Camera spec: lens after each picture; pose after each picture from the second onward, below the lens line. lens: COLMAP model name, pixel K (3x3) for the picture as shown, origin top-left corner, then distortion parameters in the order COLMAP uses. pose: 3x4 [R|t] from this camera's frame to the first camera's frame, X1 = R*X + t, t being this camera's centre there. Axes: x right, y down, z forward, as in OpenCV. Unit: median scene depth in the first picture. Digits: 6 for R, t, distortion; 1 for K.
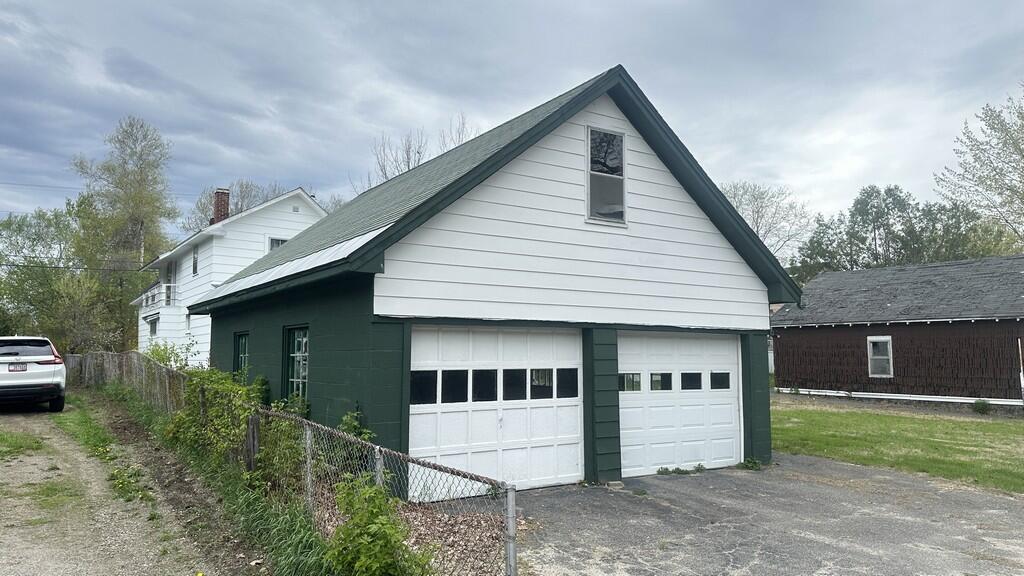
lens RADIAL K [[731.4, 0, 513.9], [0, 731.4, 287.3], [0, 0, 1]] dist [0.039801, -0.003937]
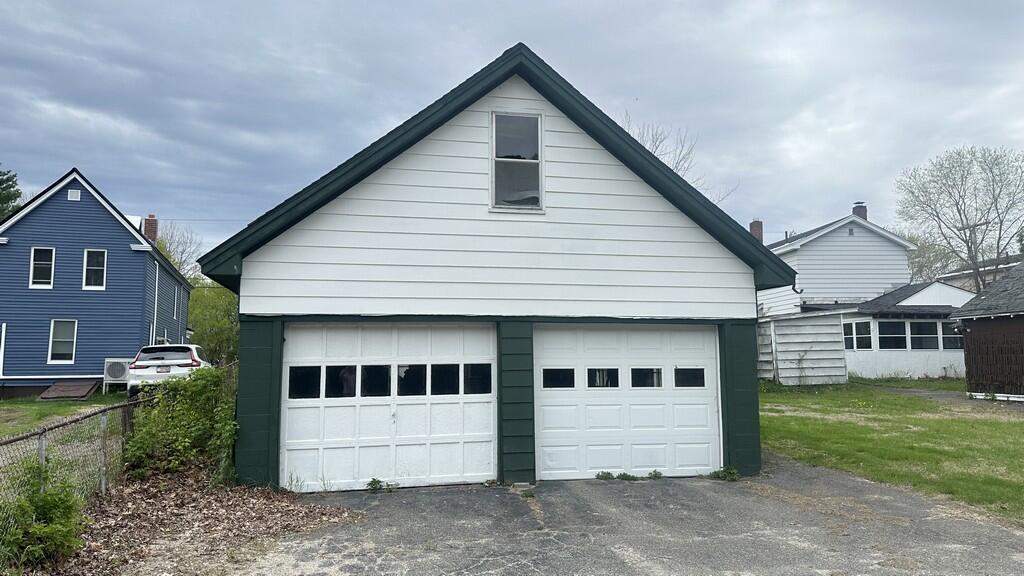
lens RADIAL K [[731.4, 0, 513.5], [0, 731.4, 287.7], [0, 0, 1]] dist [0.039801, -0.003937]
pose [[0.930427, -0.047210, -0.363423, 0.462856], [0.044100, 0.998885, -0.016855, 0.028000], [0.363814, -0.000345, 0.931472, 0.112988]]
